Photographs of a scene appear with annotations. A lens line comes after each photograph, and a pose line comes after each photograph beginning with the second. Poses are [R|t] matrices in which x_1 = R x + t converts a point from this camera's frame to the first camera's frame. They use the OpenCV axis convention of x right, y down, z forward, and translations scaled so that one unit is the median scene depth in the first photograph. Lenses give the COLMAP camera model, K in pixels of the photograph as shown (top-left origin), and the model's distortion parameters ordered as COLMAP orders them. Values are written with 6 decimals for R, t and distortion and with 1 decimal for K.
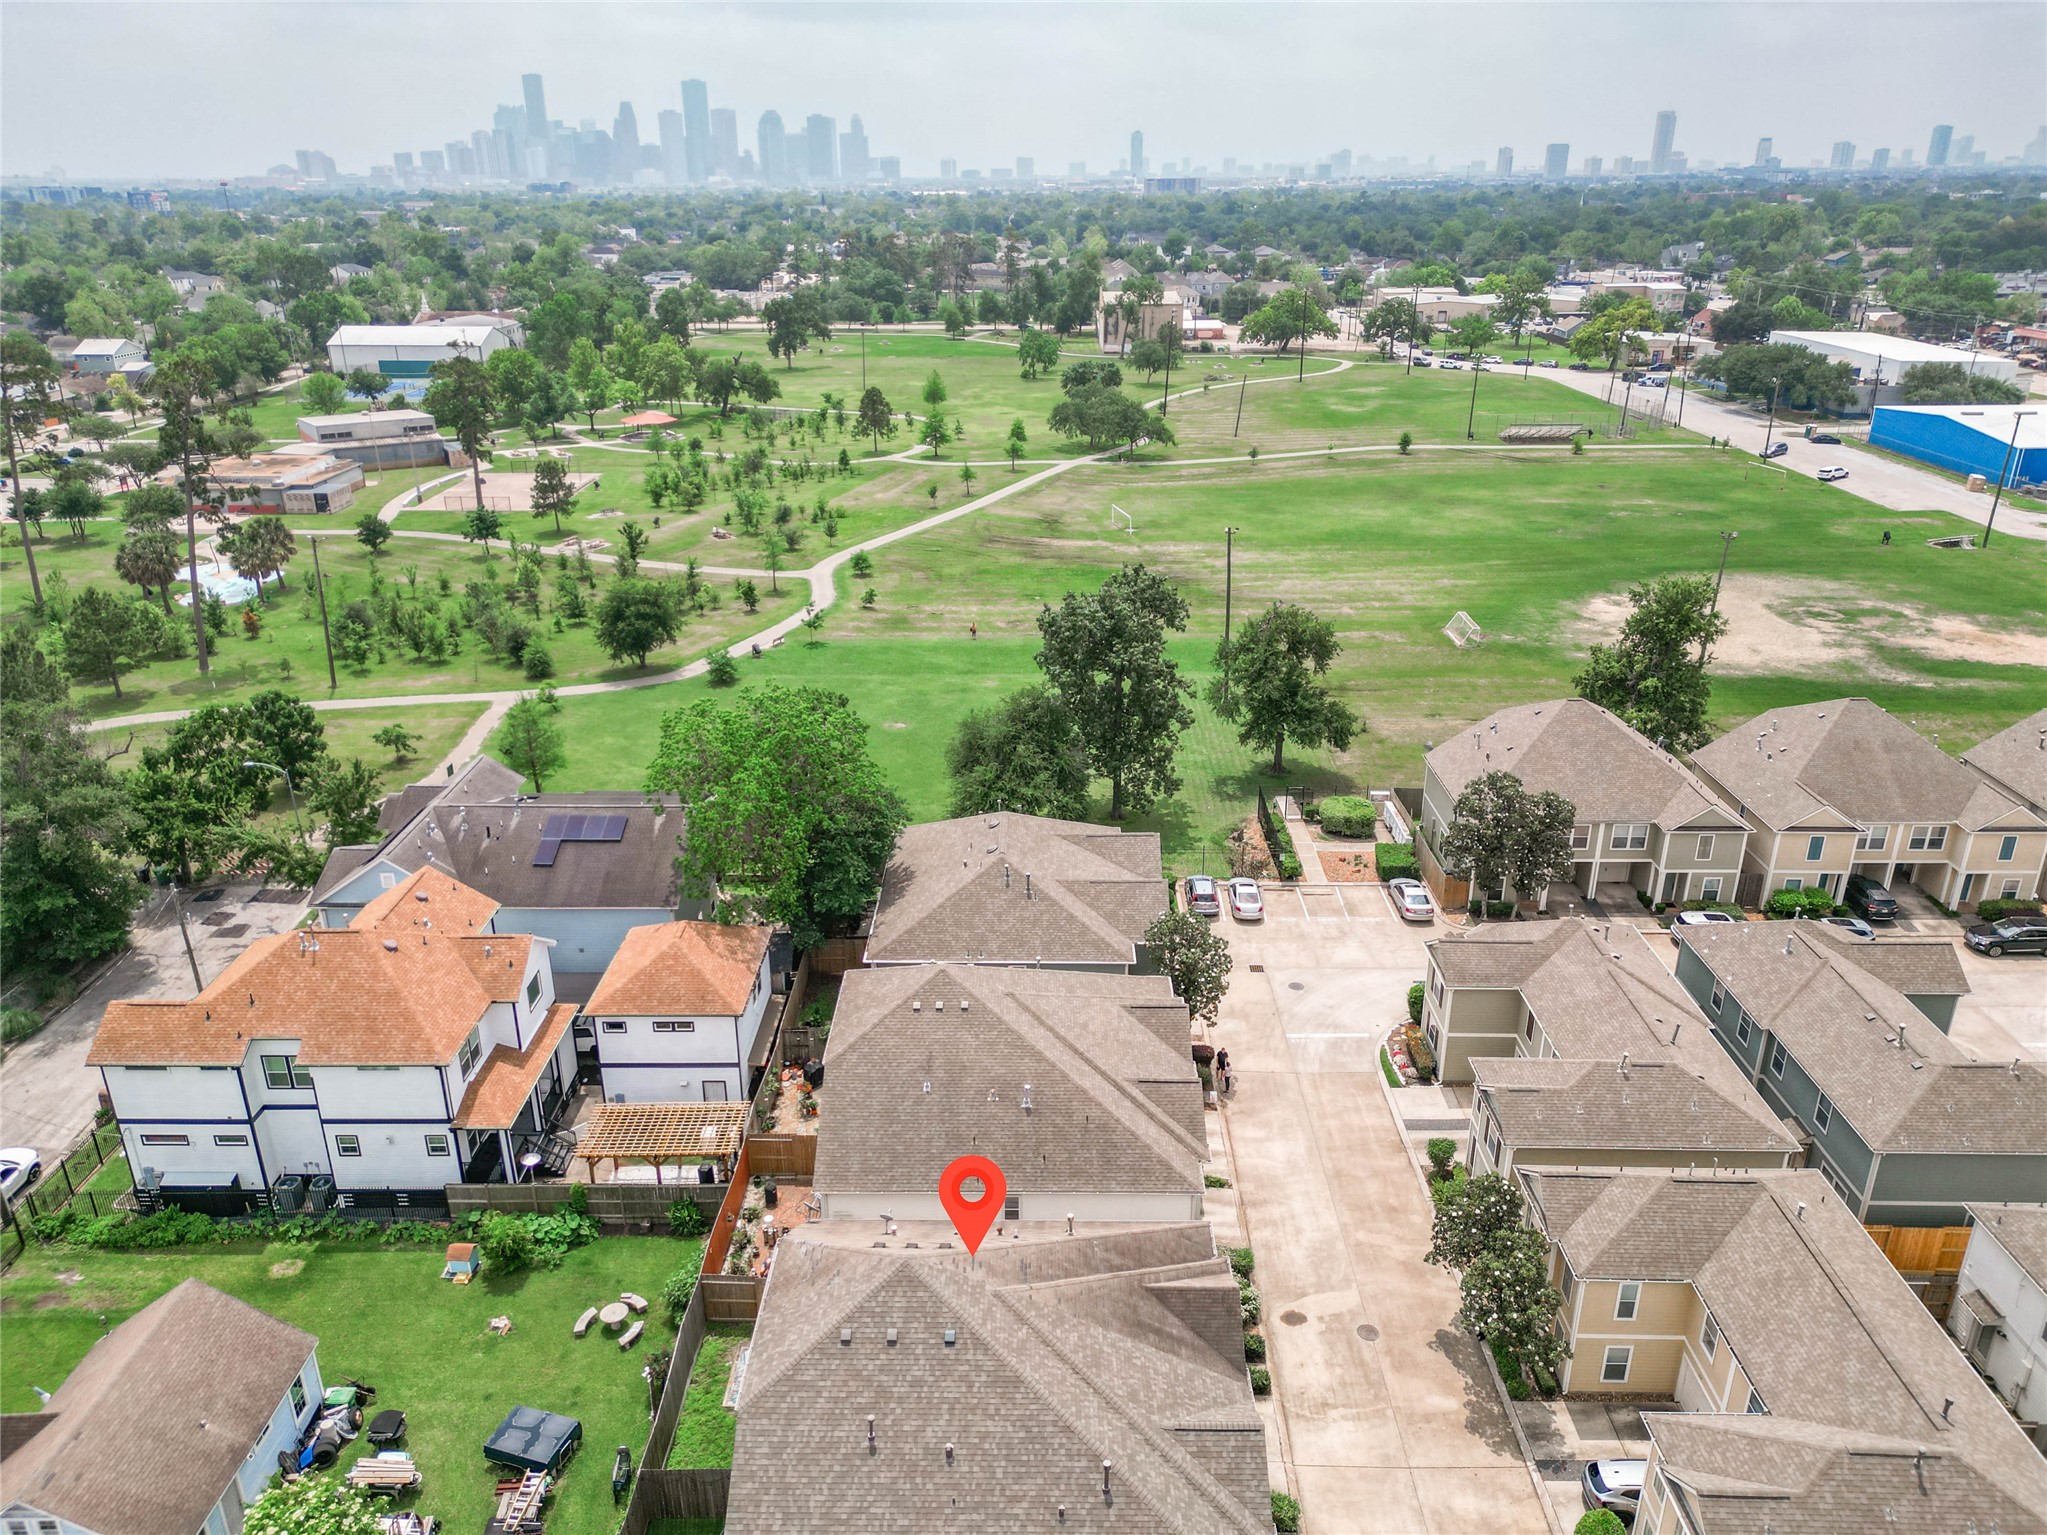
lens RADIAL K [[1421.6, 0, 1037.9], [0, 1421.6, 764.7], [0, 0, 1]] dist [0.077918, -0.082614]
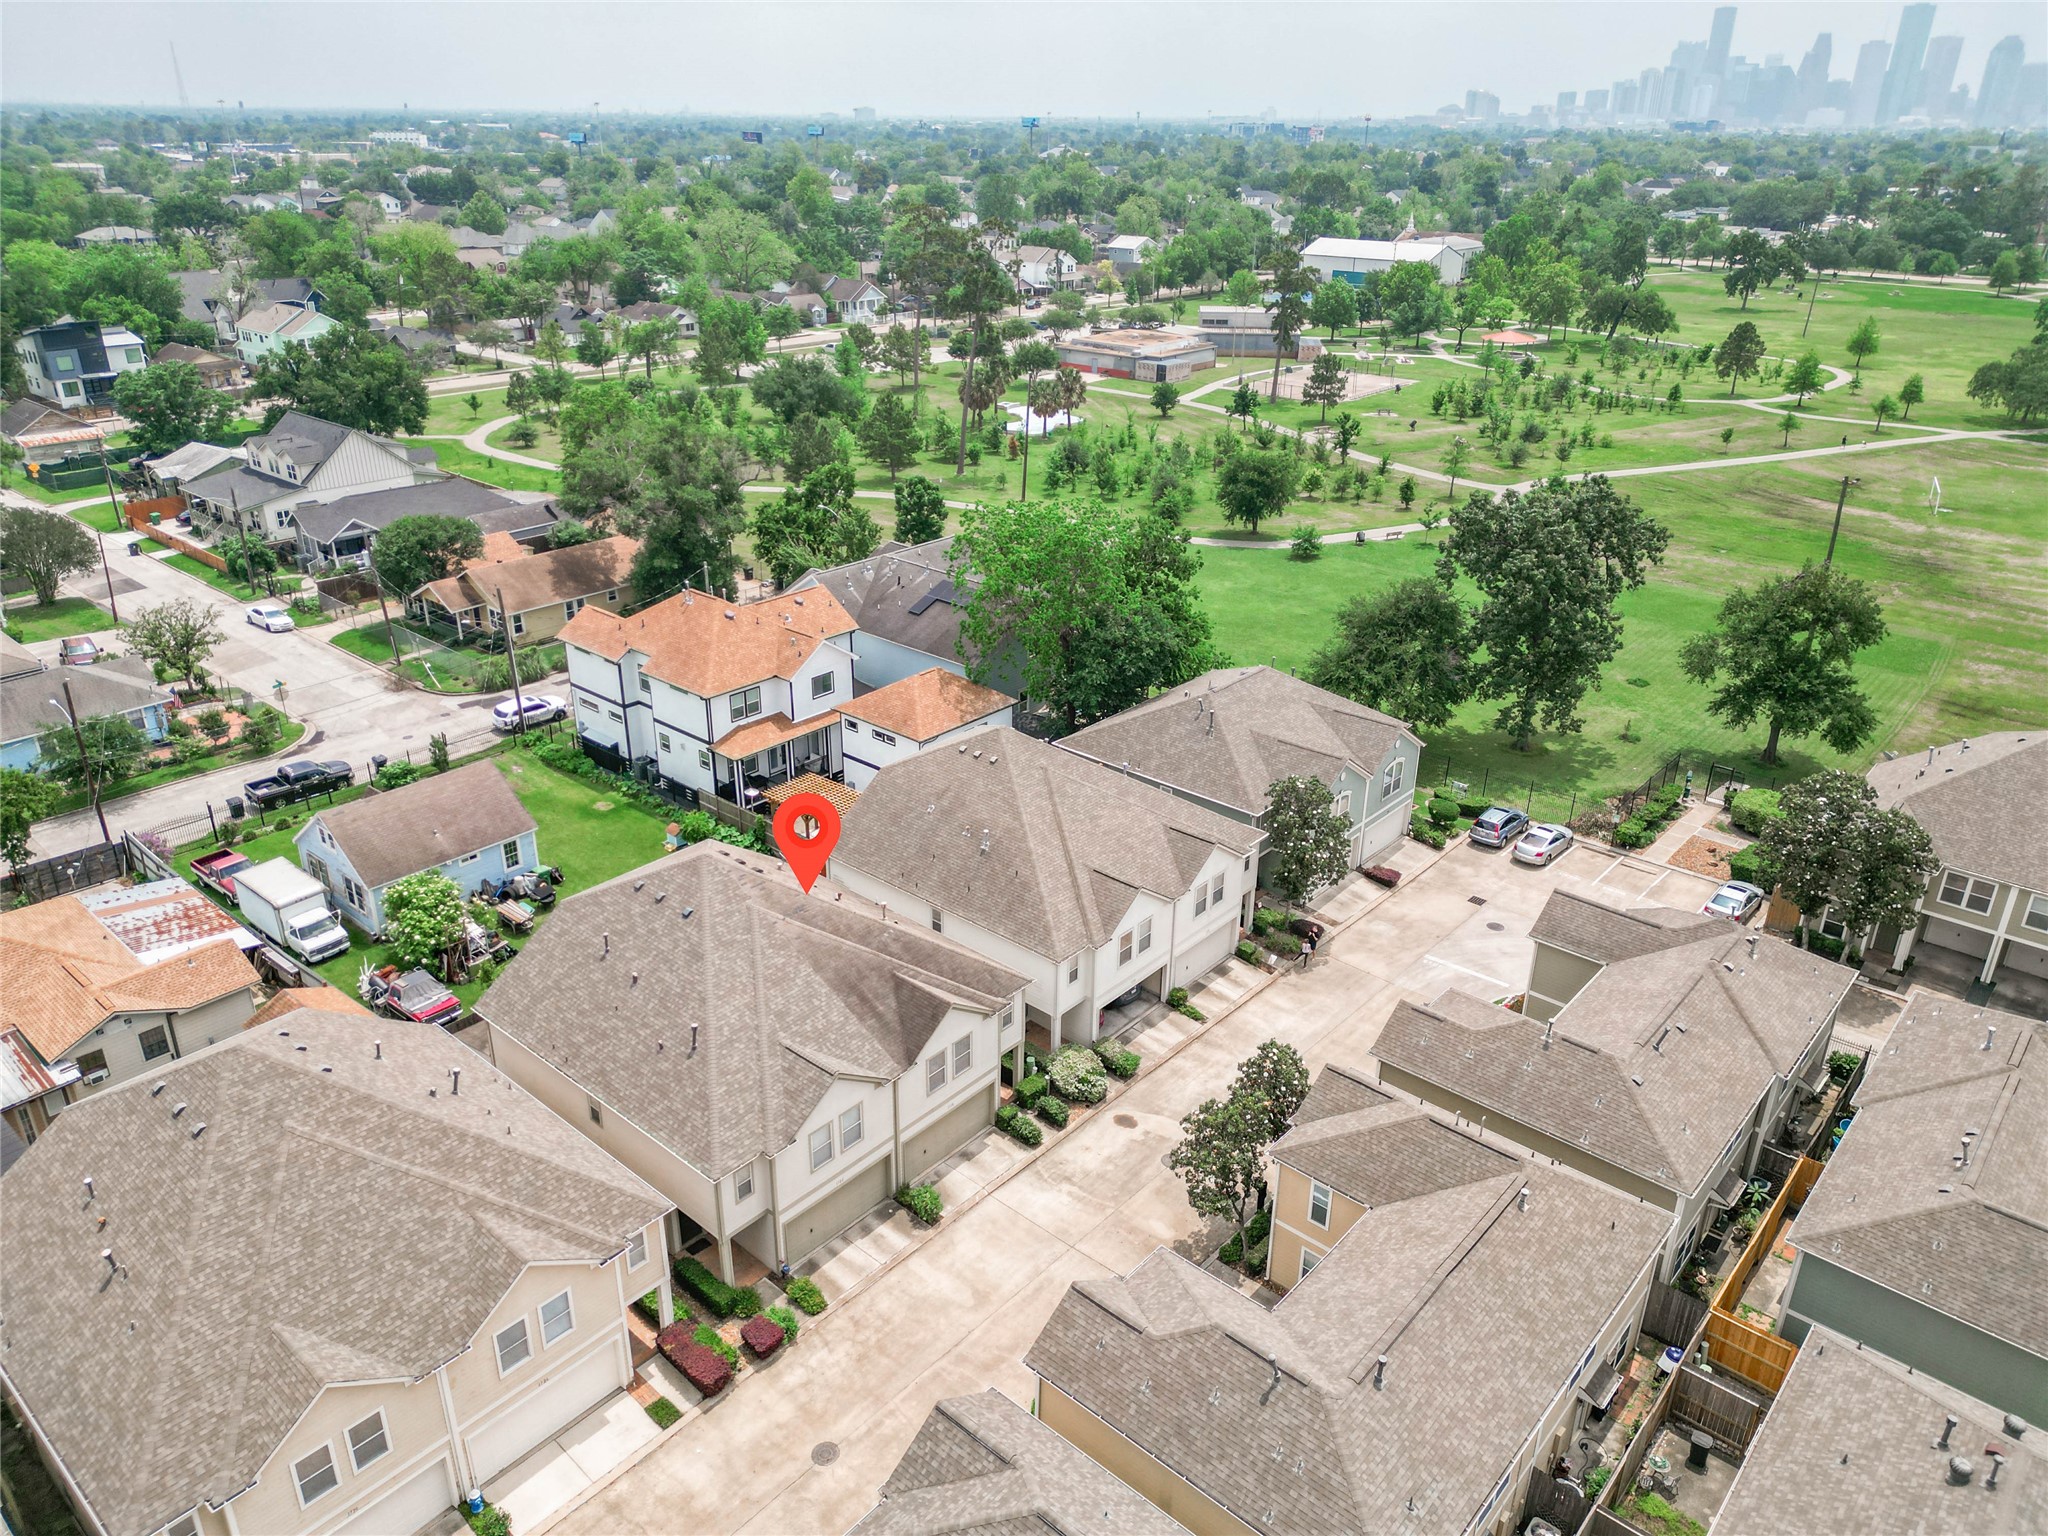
lens RADIAL K [[1422.3, 0, 1038.4], [0, 1422.3, 765.2], [0, 0, 1]] dist [0.077918, -0.082614]
pose [[0.763614, 0.276223, -0.583605, 0.361354], [-0.255275, 0.959384, 0.120068, 0.015739], [0.593067, 0.057294, 0.803112, 0.062425]]
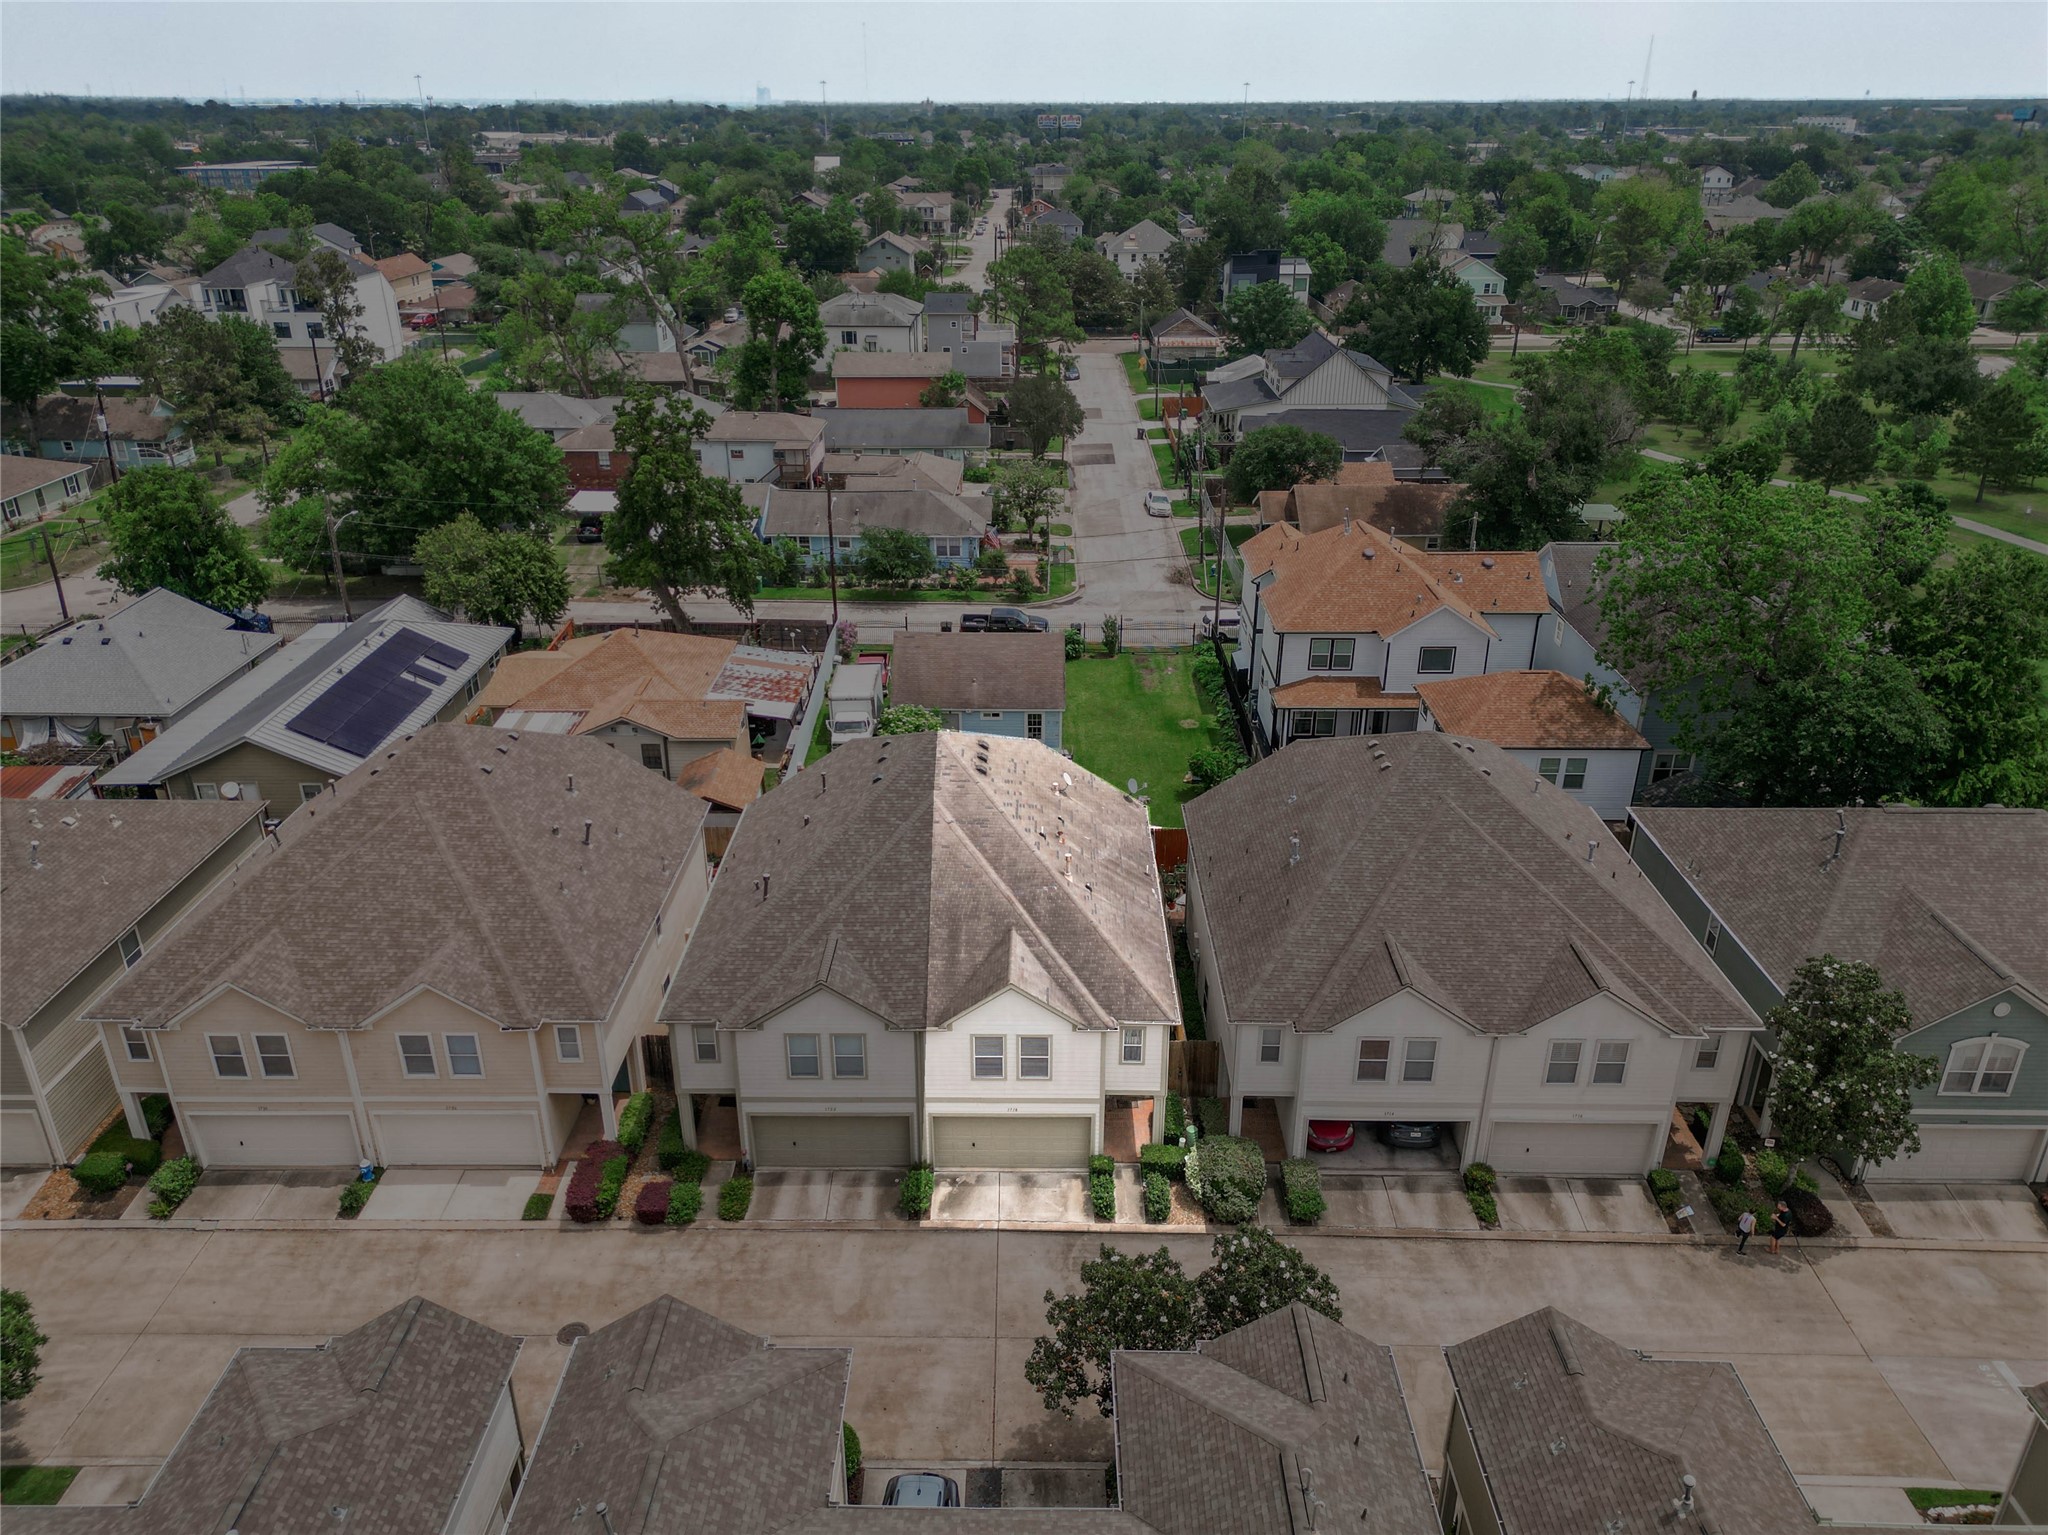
lens RADIAL K [[1444.2, 0, 1024.0], [0, 1444.2, 767.5], [0, 0, 1]] dist [0.068877, -0.066444]
pose [[0.001593, 0.418430, -0.908248, 0.413118], [-0.376226, 0.841768, 0.387143, -0.046639], [0.926526, 0.341090, 0.158765, 0.375893]]
